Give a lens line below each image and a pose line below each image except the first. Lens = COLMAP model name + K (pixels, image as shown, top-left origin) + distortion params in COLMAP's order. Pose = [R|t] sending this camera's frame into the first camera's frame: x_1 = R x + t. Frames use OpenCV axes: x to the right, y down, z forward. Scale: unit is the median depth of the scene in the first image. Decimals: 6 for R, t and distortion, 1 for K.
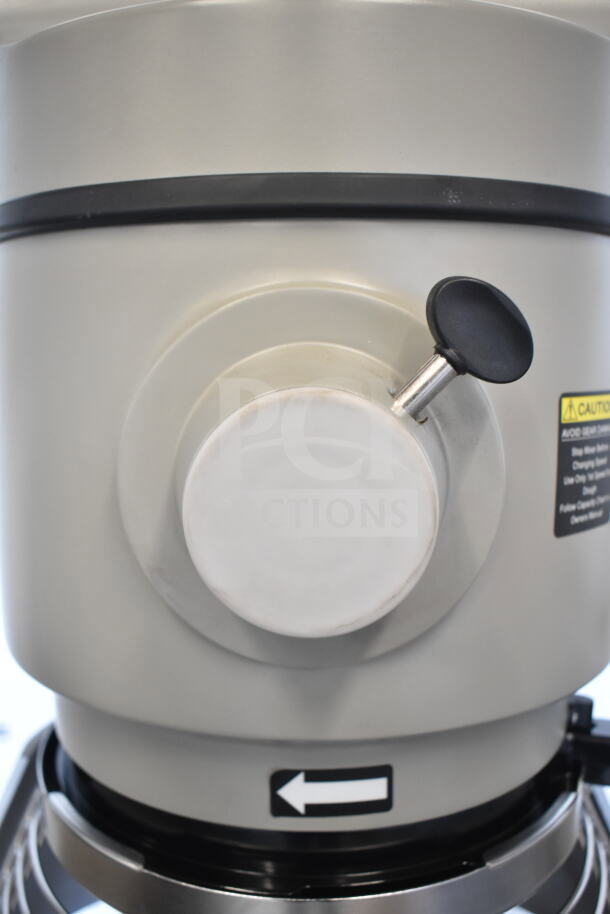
lens RADIAL K [[814.3, 0, 303.9], [0, 814.3, 455.1], [0, 0, 1]] dist [-0.046024, 0.002995]
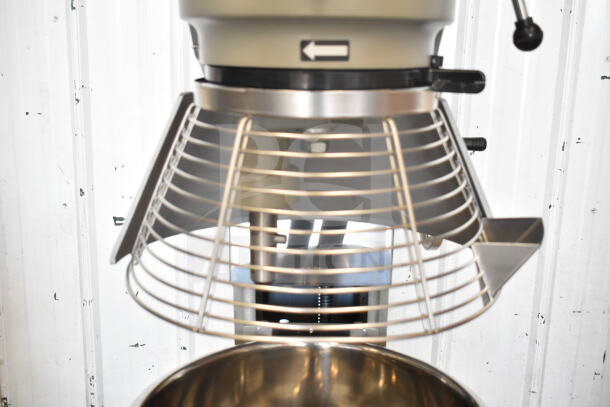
lens RADIAL K [[661.7, 0, 304.0], [0, 661.7, 199.8], [0, 0, 1]] dist [-0.028703, 0.000000]
pose [[0.999901, 0.013790, 0.002839, -0.029711], [-0.014017, 0.993953, 0.108906, 0.655917], [-0.001320, -0.108935, 0.994048, -1.088956]]
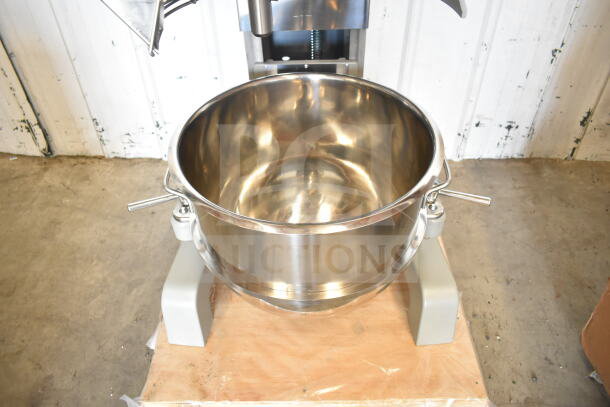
lens RADIAL K [[465.1, 0, 301.8], [0, 465.1, 200.3], [0, 0, 1]] dist [-0.018183, 0.009575]
pose [[0.999672, -0.020201, -0.015760, 0.034164], [0.025588, 0.818723, 0.573618, 0.637108], [0.001315, -0.573833, 0.818971, -0.841346]]
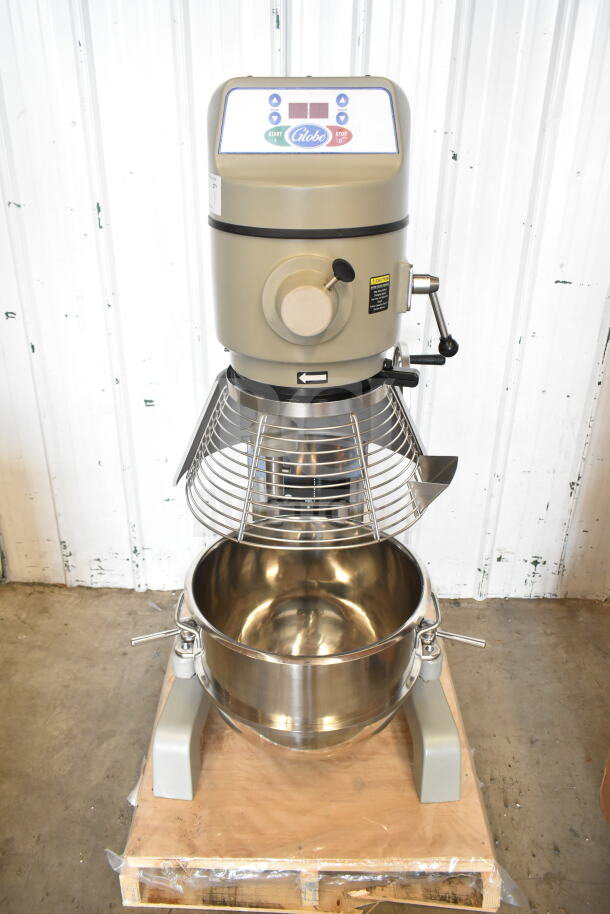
lens RADIAL K [[696.9, 0, 299.1], [0, 696.9, 463.6], [0, 0, 1]] dist [-0.018183, 0.009575]
pose [[0.999989, 0.001057, -0.004636, -0.014981], [0.000585, 0.940215, 0.340582, -0.365726], [0.004719, -0.340581, 0.940203, -2.420309]]
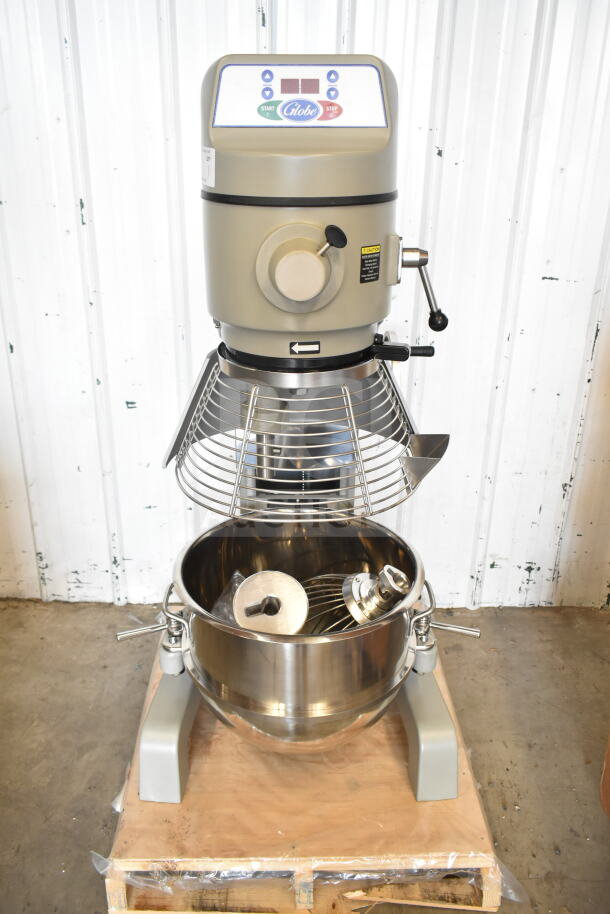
lens RADIAL K [[738.8, 0, 297.8], [0, 738.8, 465.5], [0, 0, 1]] dist [-0.027363, 0.006472]
pose [[0.999759, -0.006868, 0.020871, -0.082969], [0.000382, 0.955179, 0.296030, -0.117925], [-0.021969, -0.295951, 0.954951, -2.728951]]
